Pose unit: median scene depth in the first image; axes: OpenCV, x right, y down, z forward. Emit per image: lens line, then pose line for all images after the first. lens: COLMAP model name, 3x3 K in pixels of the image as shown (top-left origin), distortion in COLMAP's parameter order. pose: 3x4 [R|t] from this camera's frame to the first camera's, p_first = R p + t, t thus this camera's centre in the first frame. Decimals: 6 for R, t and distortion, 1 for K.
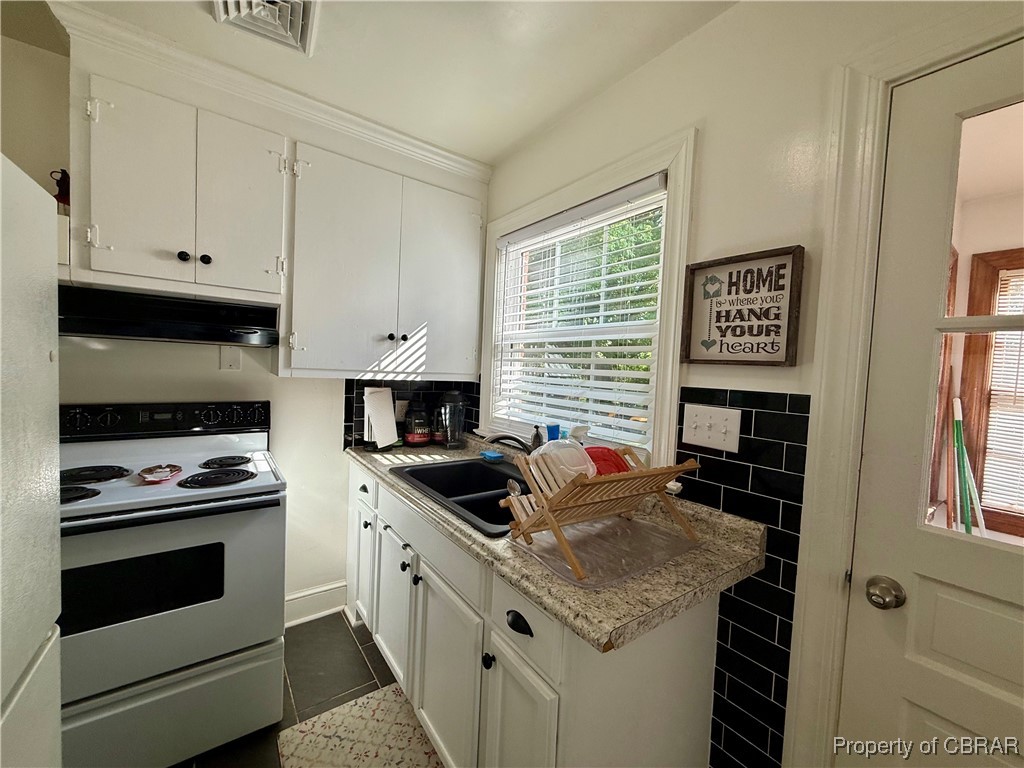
lens RADIAL K [[408.7, 0, 515.1], [0, 408.7, 385.9], [0, 0, 1]] dist [0.001933, -0.000050]
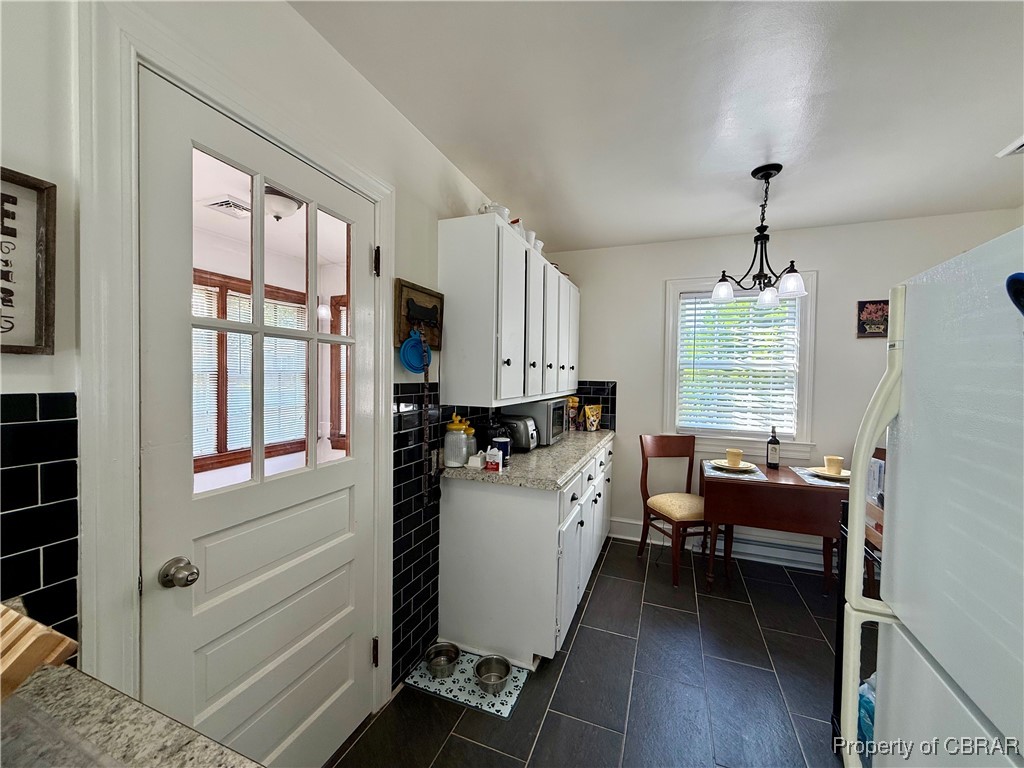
lens RADIAL K [[408.7, 0, 510.1], [0, 408.7, 385.1], [0, 0, 1]] dist [0.001933, -0.000050]
pose [[-0.522565, -0.072249, 0.849533, -0.299648], [0.000615, 0.996371, 0.085115, -0.047591], [-0.852600, 0.045001, -0.520624, 0.602770]]
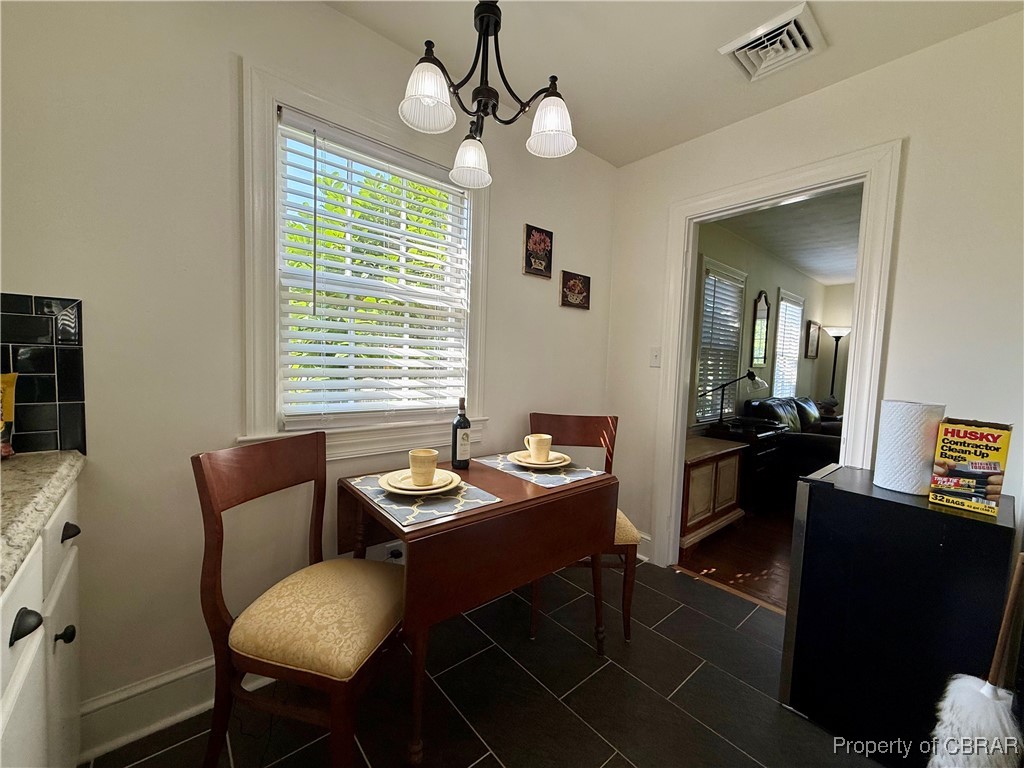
lens RADIAL K [[408.7, 0, 513.9], [0, 408.7, 384.8], [0, 0, 1]] dist [0.001933, -0.000050]
pose [[-0.994664, -0.074785, -0.071072, 0.819638], [-0.082021, 0.991080, 0.105039, 0.186223], [0.062582, 0.110308, -0.991925, -0.518789]]
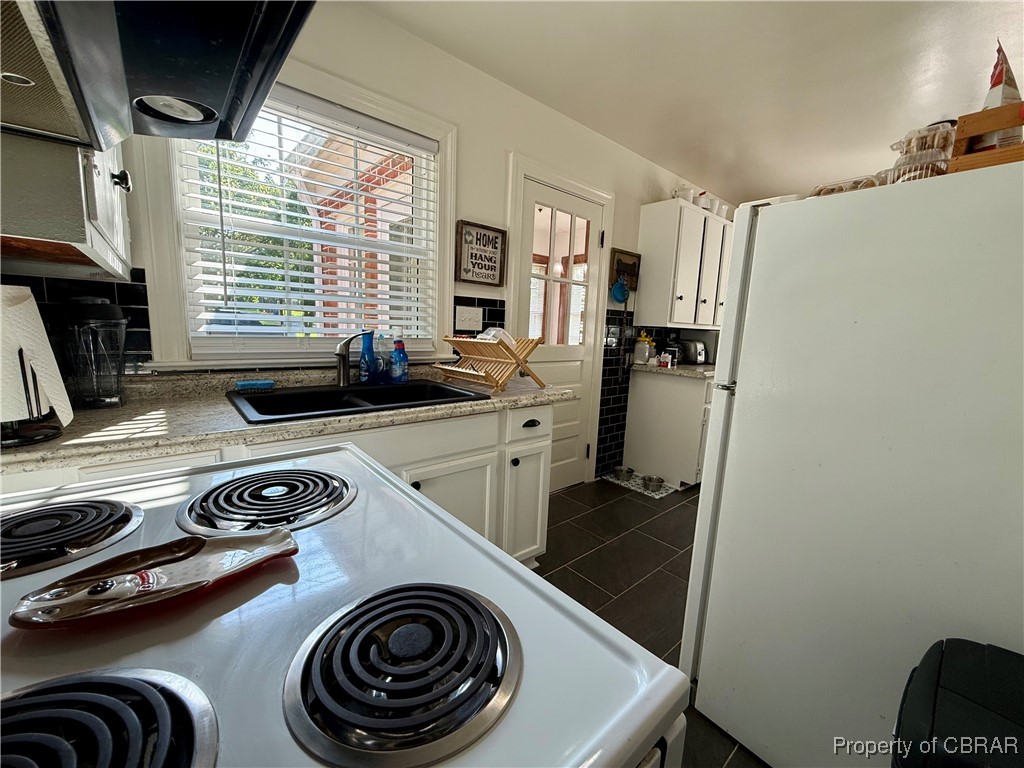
lens RADIAL K [[408.7, 0, 514.2], [0, 408.7, 386.2], [0, 0, 1]] dist [0.001933, -0.000050]
pose [[-0.068308, -0.194434, 0.978534, -1.391359], [0.000998, 0.980812, 0.194956, 0.042024], [-0.997664, 0.014294, -0.066803, 0.948751]]
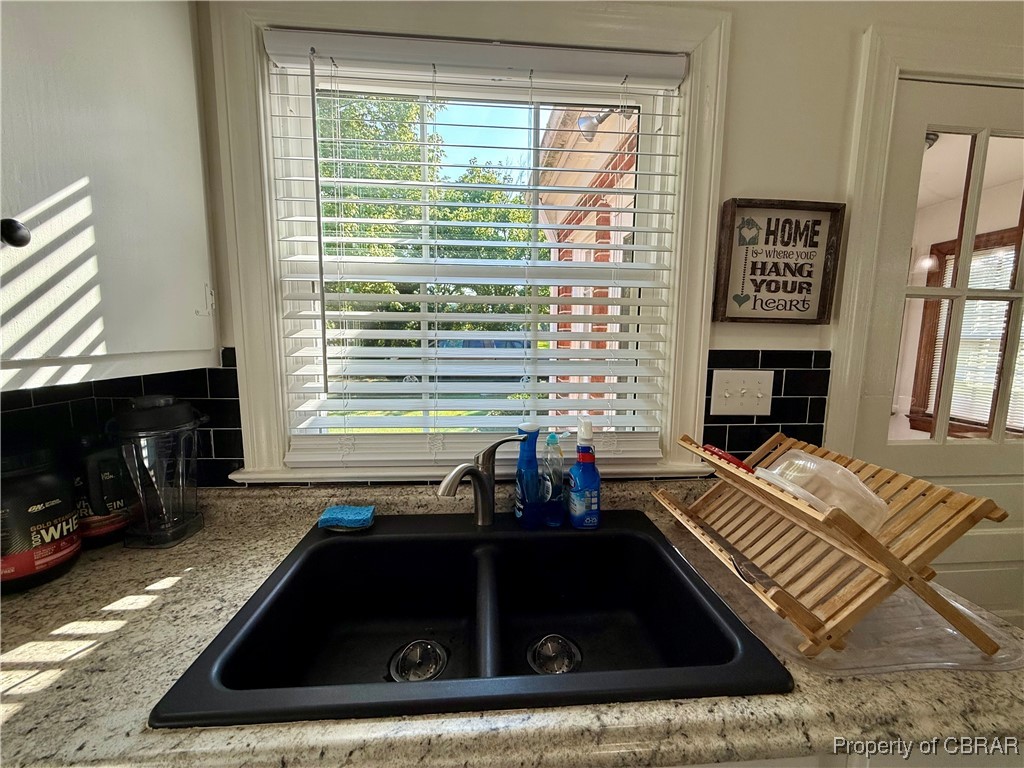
lens RADIAL K [[408.7, 0, 513.2], [0, 408.7, 384.3], [0, 0, 1]] dist [0.001933, -0.000050]
pose [[0.532611, -0.138941, 0.834878, -0.557075], [0.049926, 0.989873, 0.132885, -0.065027], [-0.844886, -0.029094, 0.534154, 0.966921]]
